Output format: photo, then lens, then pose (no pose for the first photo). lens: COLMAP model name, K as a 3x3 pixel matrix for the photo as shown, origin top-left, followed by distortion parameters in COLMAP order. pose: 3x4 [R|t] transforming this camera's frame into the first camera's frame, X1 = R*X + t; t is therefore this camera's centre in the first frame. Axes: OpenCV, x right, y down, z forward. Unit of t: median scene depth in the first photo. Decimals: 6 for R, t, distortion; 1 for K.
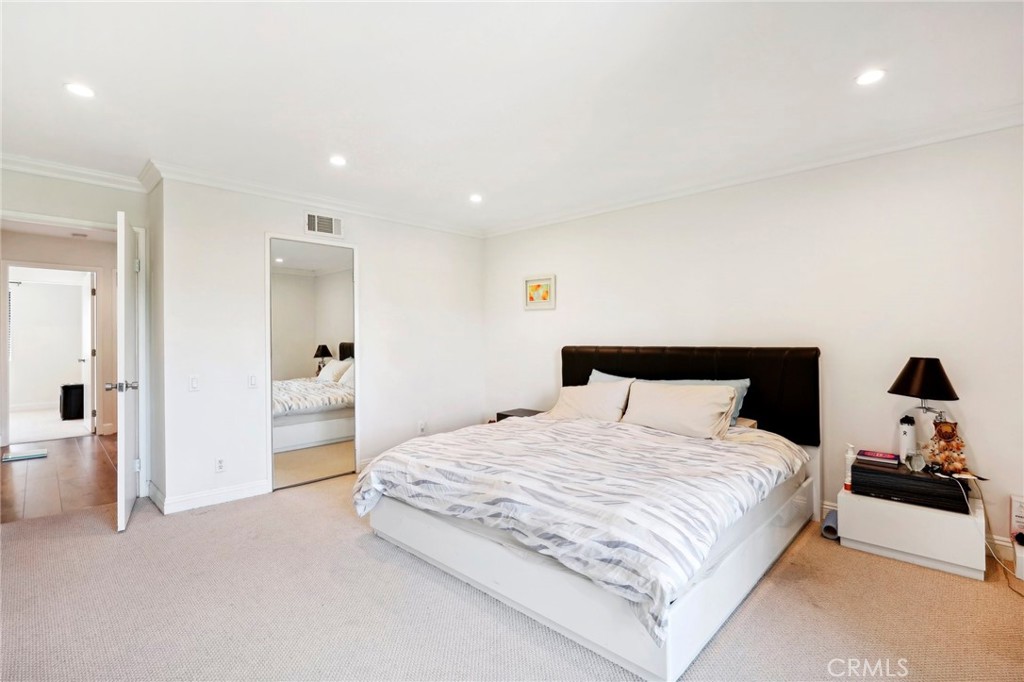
lens RADIAL K [[476.3, 0, 509.9], [0, 476.3, 341.5], [0, 0, 1]] dist [-0.009361, 0.002735]
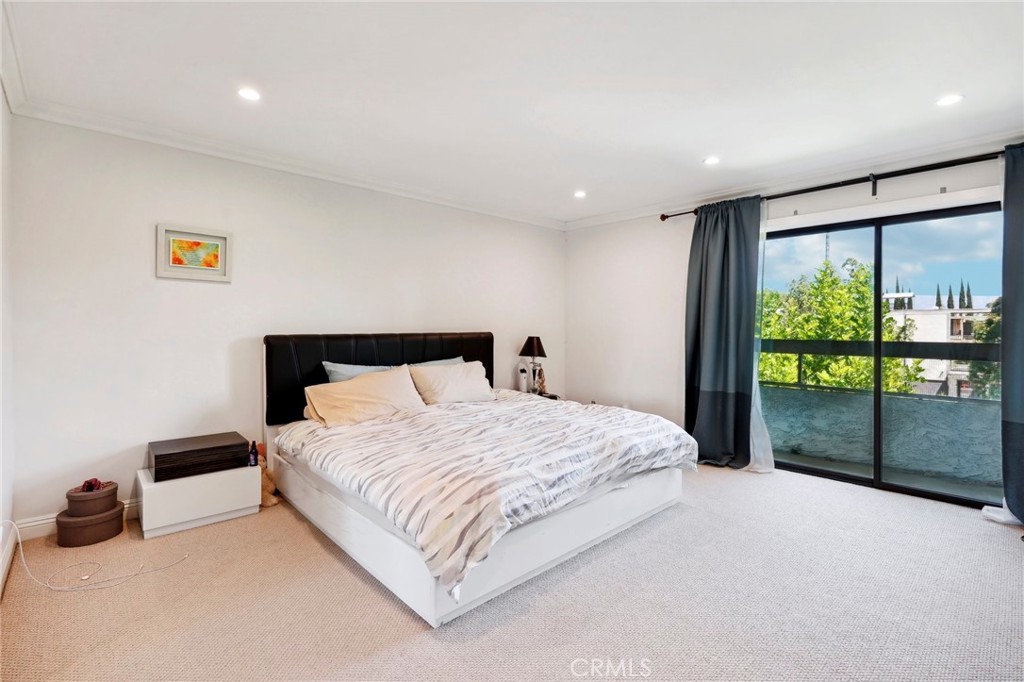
lens RADIAL K [[476.3, 0, 509.4], [0, 476.3, 336.9], [0, 0, 1]] dist [-0.009361, 0.002735]
pose [[0.047564, -0.017679, 0.998712, -1.037839], [0.005119, 0.999835, 0.017455, 0.002192], [-0.998855, 0.004282, 0.047647, 0.989728]]
